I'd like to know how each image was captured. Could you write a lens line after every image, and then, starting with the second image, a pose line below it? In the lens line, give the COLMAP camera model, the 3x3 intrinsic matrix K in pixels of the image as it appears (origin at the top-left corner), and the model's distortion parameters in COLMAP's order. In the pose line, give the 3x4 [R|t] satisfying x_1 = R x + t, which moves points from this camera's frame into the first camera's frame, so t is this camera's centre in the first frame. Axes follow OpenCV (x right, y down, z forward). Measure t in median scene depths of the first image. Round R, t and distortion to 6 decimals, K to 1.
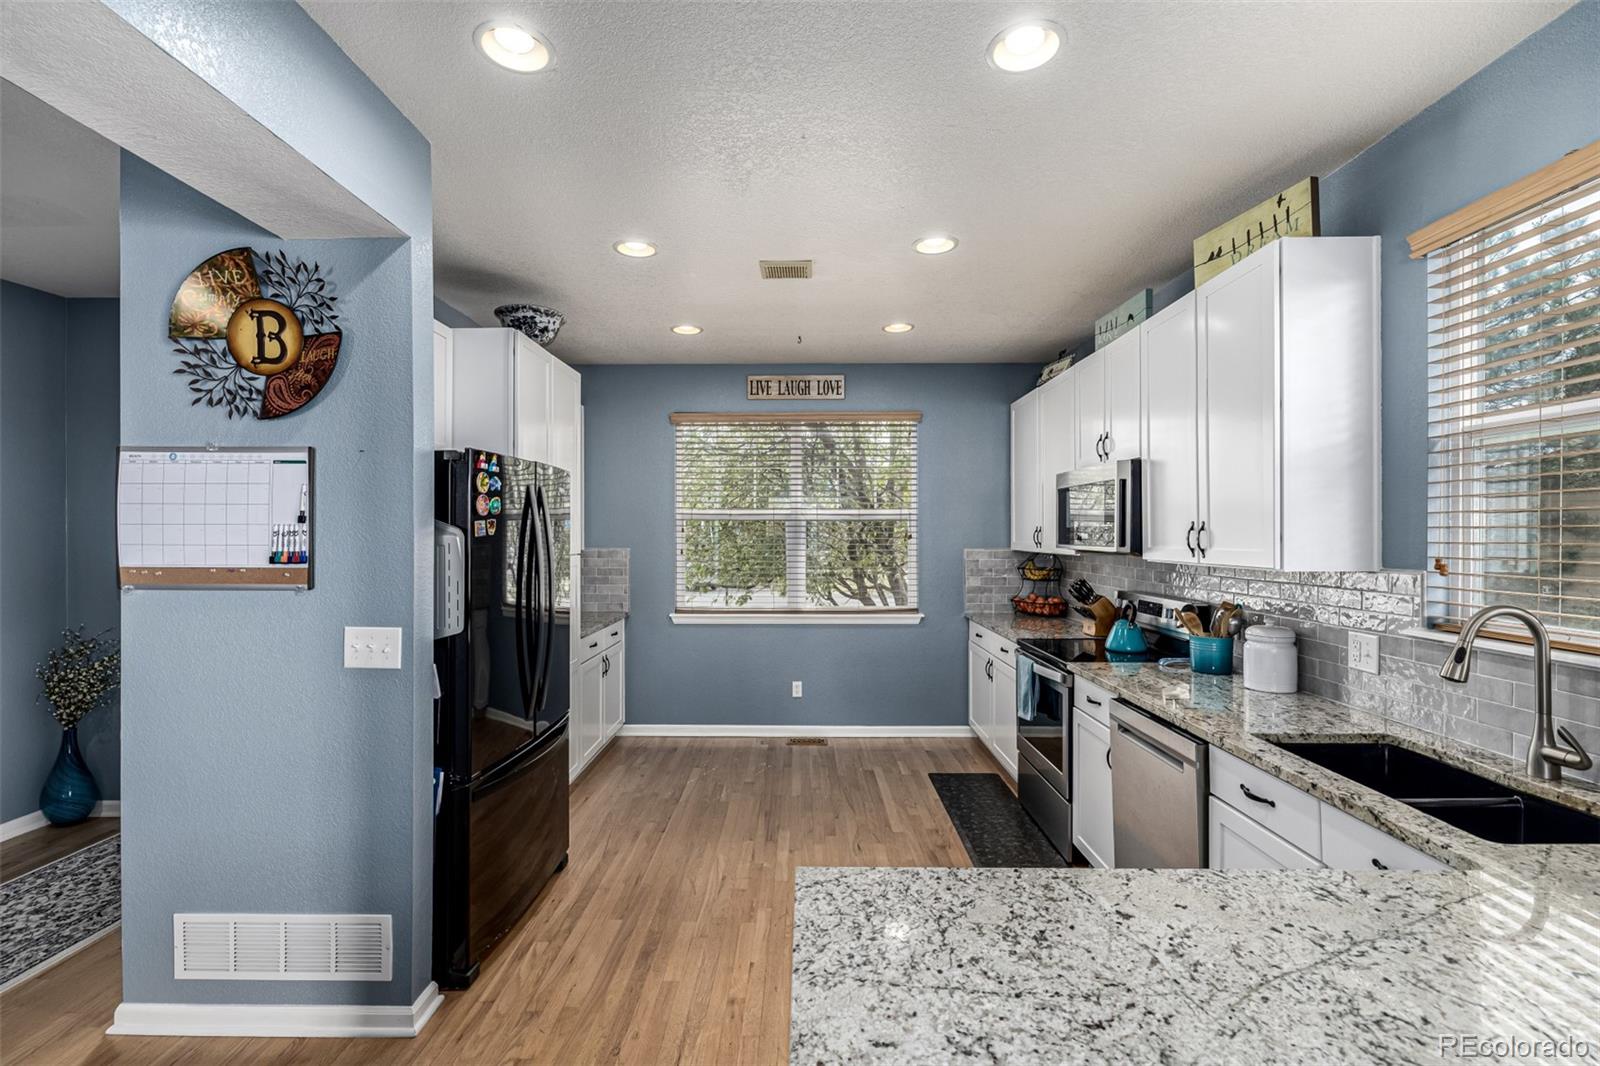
lens RADIAL K [[712.8, 0, 794.5], [0, 712.8, 534.6], [0, 0, 1]] dist [-0.003926, 0.000459]
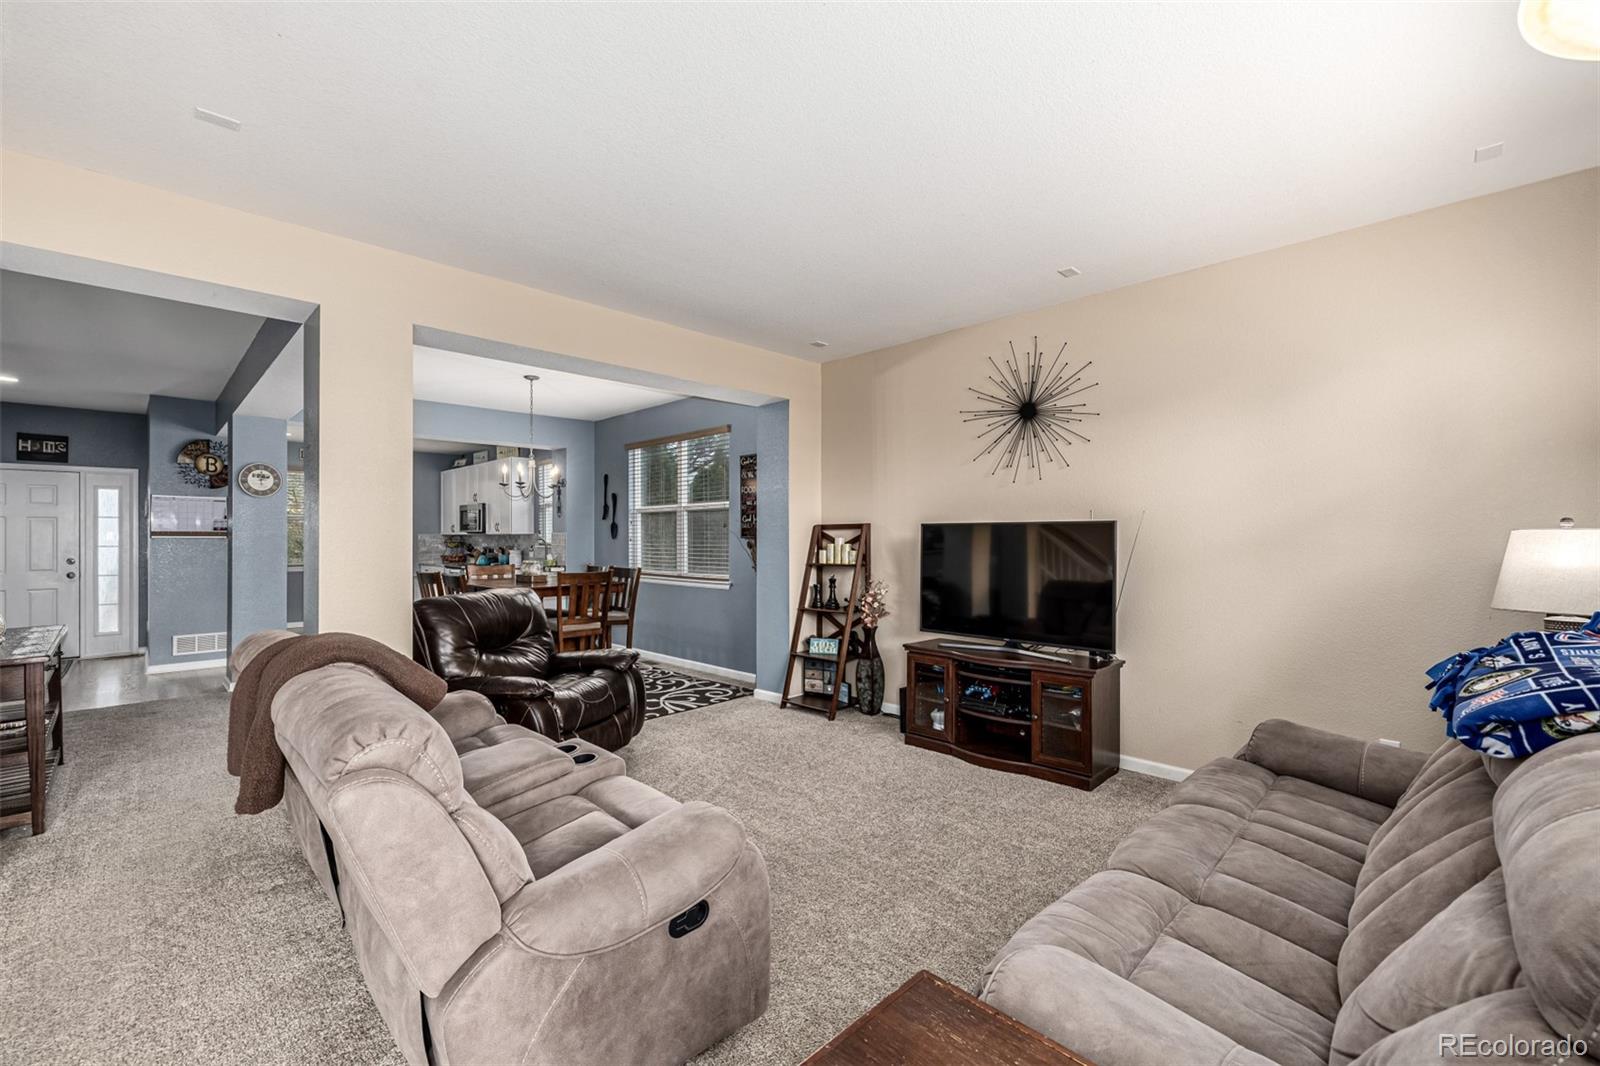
lens RADIAL K [[666.9, 0, 804.0], [0, 666.9, 539.4], [0, 0, 1]] dist [-0.000814, -0.000236]
pose [[0.693310, -0.003403, 0.720632, -0.871276], [0.003824, 0.999992, 0.001043, 0.075722], [-0.720629, 0.002033, 0.693317, -2.683179]]
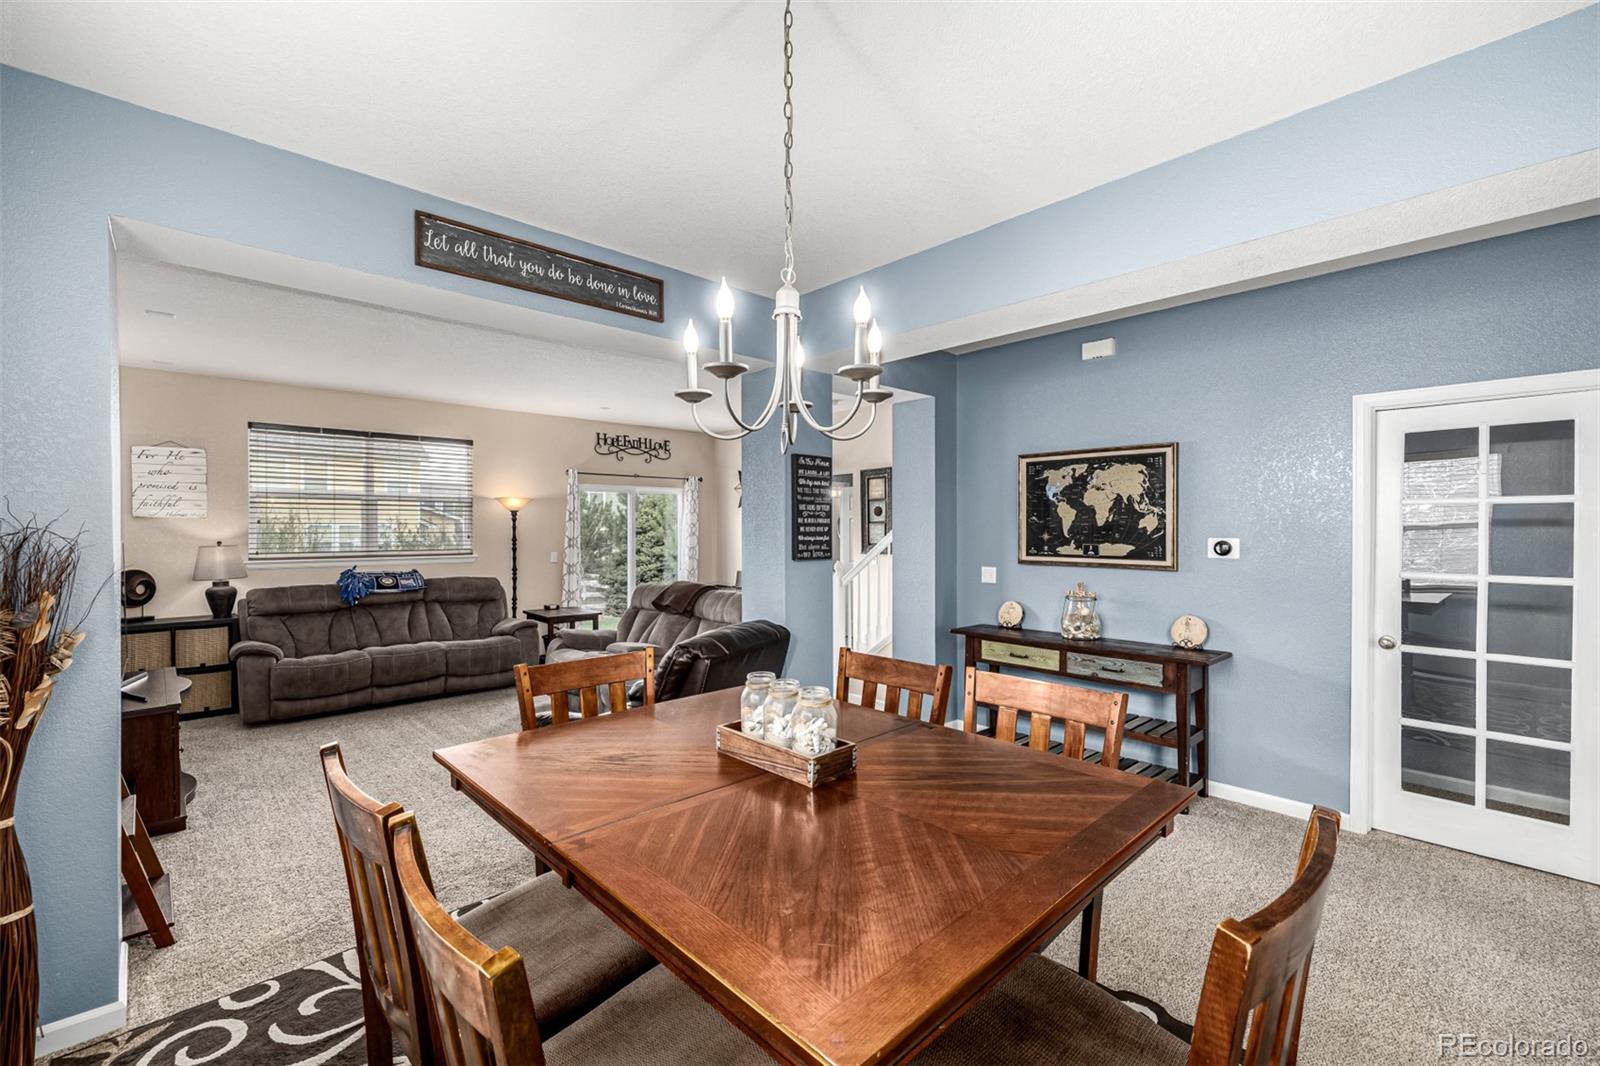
lens RADIAL K [[671.9, 0, 793.8], [0, 671.9, 530.3], [0, 0, 1]] dist [0.000788, 0.000228]
pose [[-0.727749, 0.000669, -0.685843, 0.508189], [-0.002274, 0.999992, 0.003388, 0.006426], [0.685840, 0.004026, -0.727741, -0.026108]]
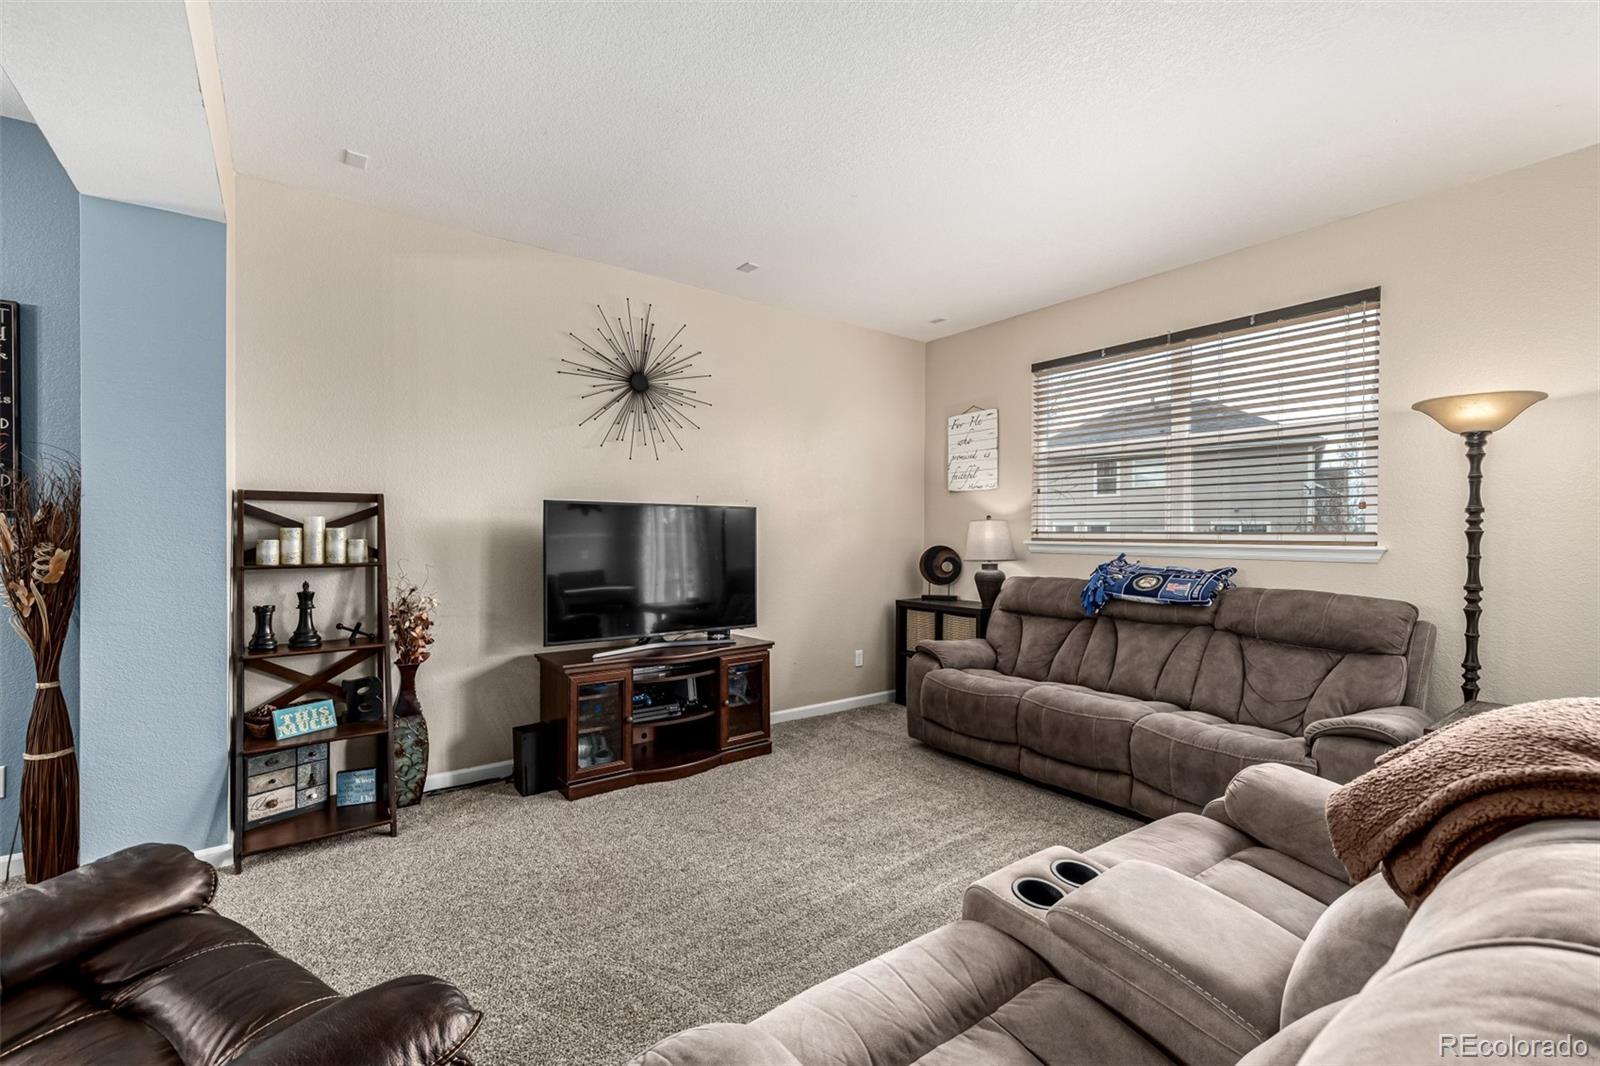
lens RADIAL K [[675.0, 0, 797.1], [0, 675.0, 535.8], [0, 0, 1]] dist [0.001253, -0.000071]
pose [[-0.607764, -0.009582, 0.794060, -0.724901], [-0.004263, 0.999952, 0.008804, 0.092060], [-0.794106, 0.001966, -0.607776, -1.320764]]
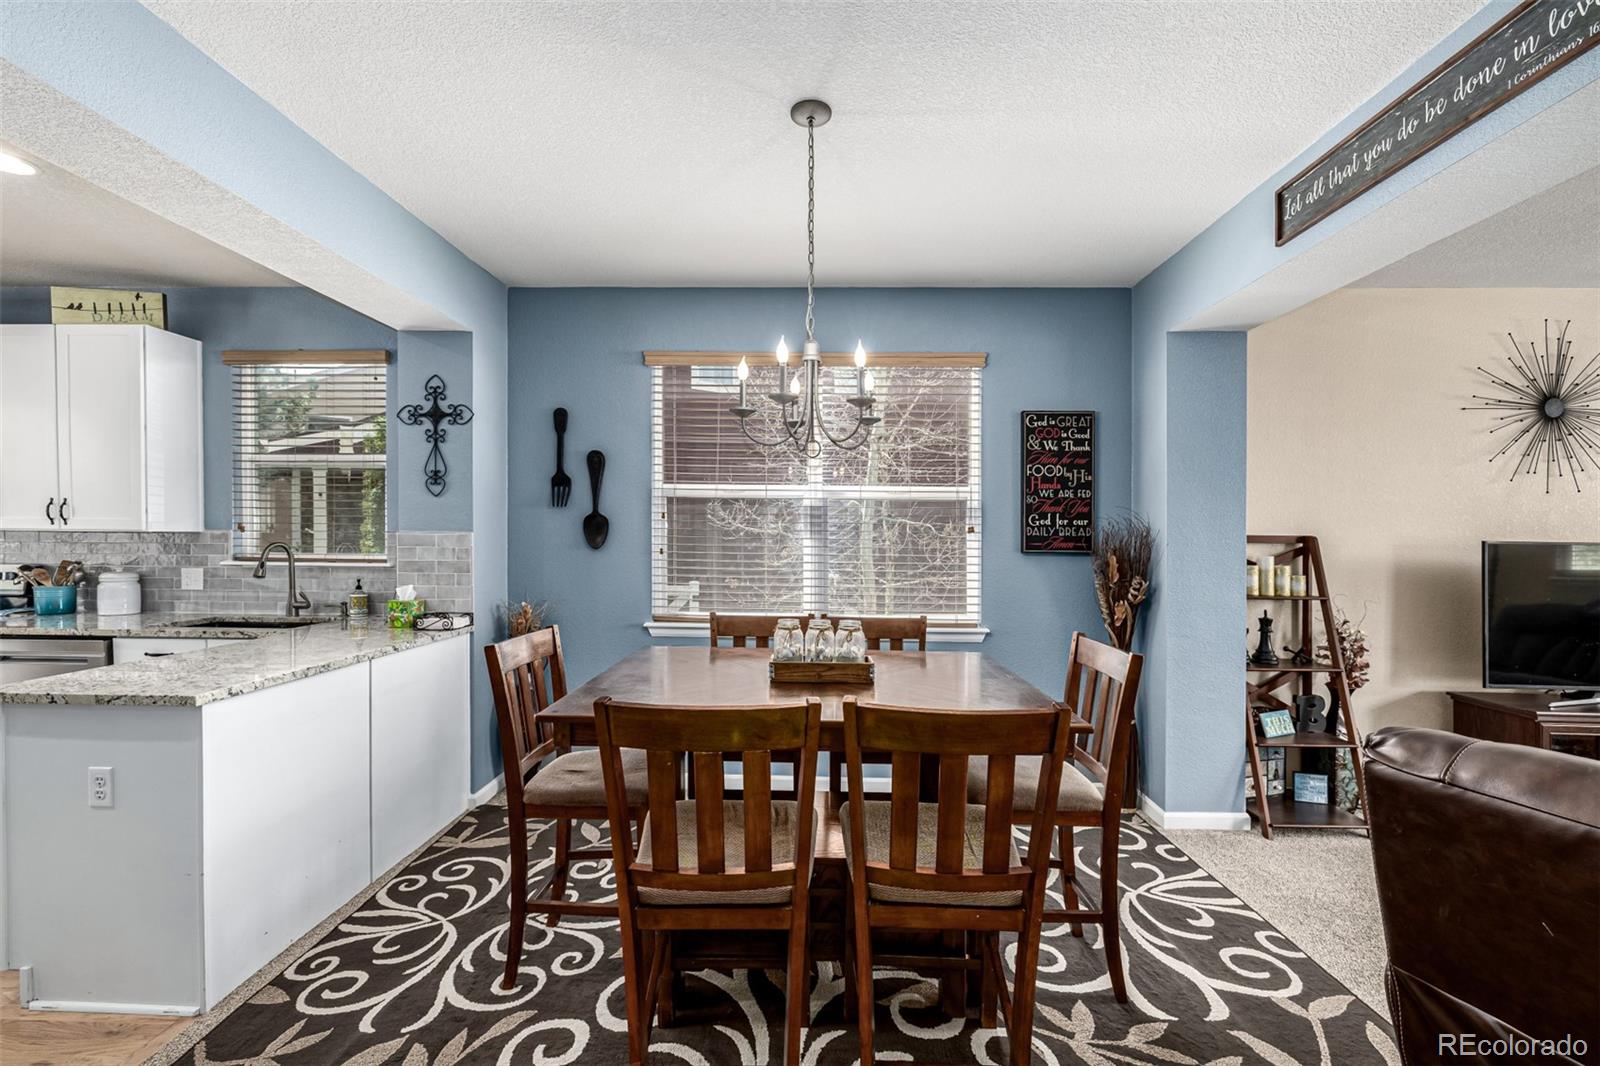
lens RADIAL K [[673.9, 0, 802.7], [0, 673.9, 544.5], [0, 0, 1]] dist [-0.001674, 0.000097]
pose [[0.016844, -0.013255, 0.999770, -0.716858], [-0.009573, 0.999864, 0.013418, 0.040683], [-0.999812, -0.009797, 0.016714, -0.455060]]
